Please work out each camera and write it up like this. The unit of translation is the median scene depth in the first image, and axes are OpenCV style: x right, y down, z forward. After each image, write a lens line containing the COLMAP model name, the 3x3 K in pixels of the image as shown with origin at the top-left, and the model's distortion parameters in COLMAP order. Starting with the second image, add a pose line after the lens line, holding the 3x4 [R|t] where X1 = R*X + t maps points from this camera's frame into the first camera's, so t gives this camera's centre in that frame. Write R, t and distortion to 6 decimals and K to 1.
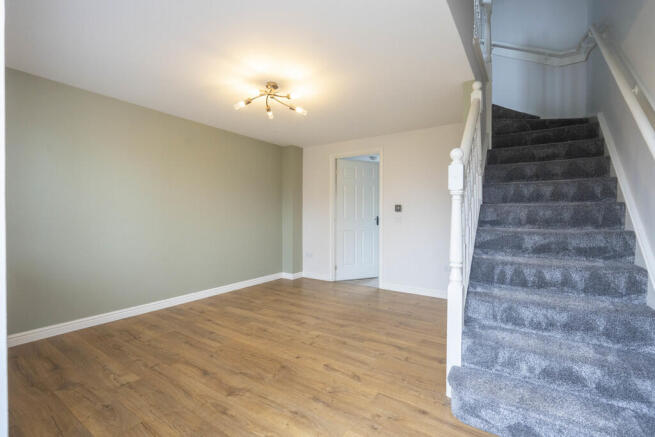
lens RADIAL K [[299.0, 0, 327.5], [0, 299.0, 218.5], [0, 0, 1]] dist [-0.002702, -0.000353]
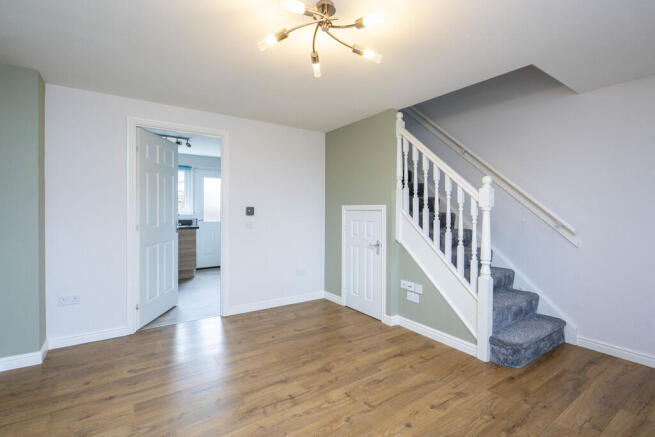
lens RADIAL K [[303.3, 0, 325.6], [0, 303.3, 210.6], [0, 0, 1]] dist [0.000222, -0.000080]
pose [[0.352984, 0.003175, 0.935624, -0.724405], [0.003586, 0.999982, -0.004746, -0.047442], [-0.935623, 0.005030, 0.352966, 0.775872]]
